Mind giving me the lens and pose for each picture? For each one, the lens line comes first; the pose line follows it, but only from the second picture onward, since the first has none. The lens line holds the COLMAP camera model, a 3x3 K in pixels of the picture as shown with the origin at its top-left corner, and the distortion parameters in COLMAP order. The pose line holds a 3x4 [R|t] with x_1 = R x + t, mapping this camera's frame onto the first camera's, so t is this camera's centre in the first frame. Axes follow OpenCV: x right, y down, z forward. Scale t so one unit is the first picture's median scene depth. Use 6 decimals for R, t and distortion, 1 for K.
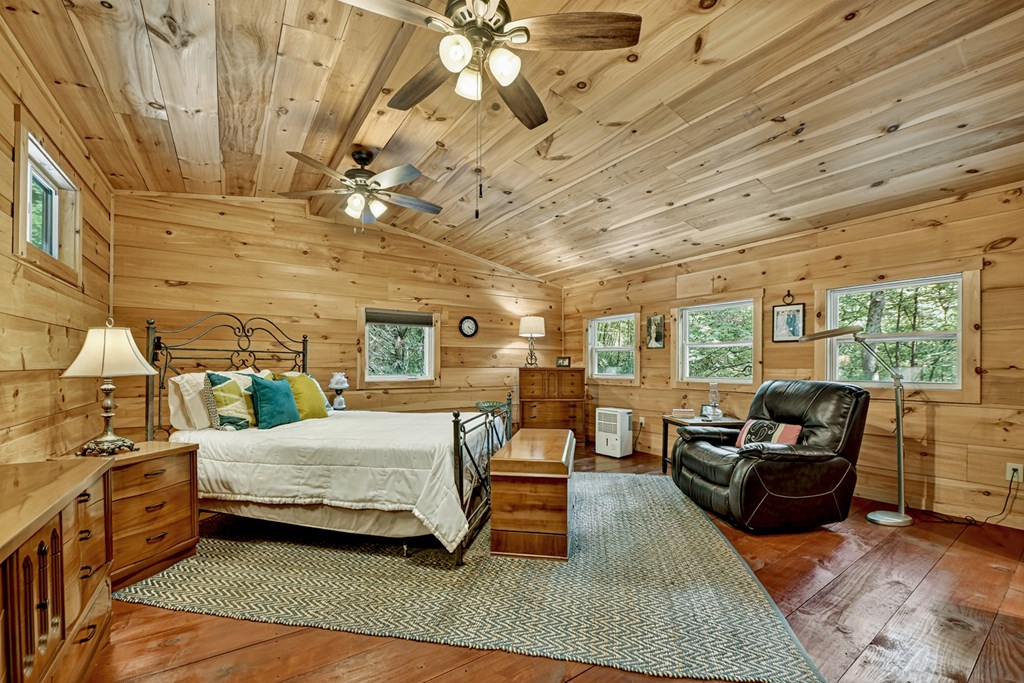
lens RADIAL K [[412.4, 0, 515.0], [0, 412.4, 362.2], [0, 0, 1]] dist [-0.015230, -0.000383]
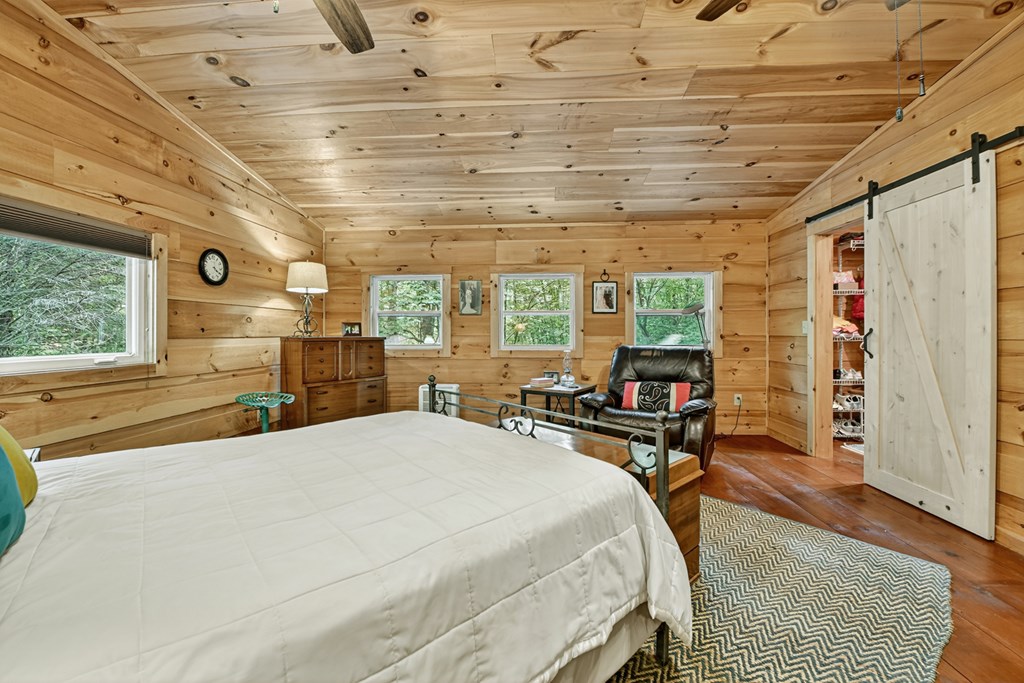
lens RADIAL K [[419.0, 0, 511.0], [0, 419.0, 331.2], [0, 0, 1]] dist [-0.017308, -0.000758]
pose [[0.630344, 0.001423, 0.776315, -0.325060], [-0.004352, 0.999989, 0.001700, 0.000254], [-0.776304, -0.004450, 0.630343, 0.339357]]
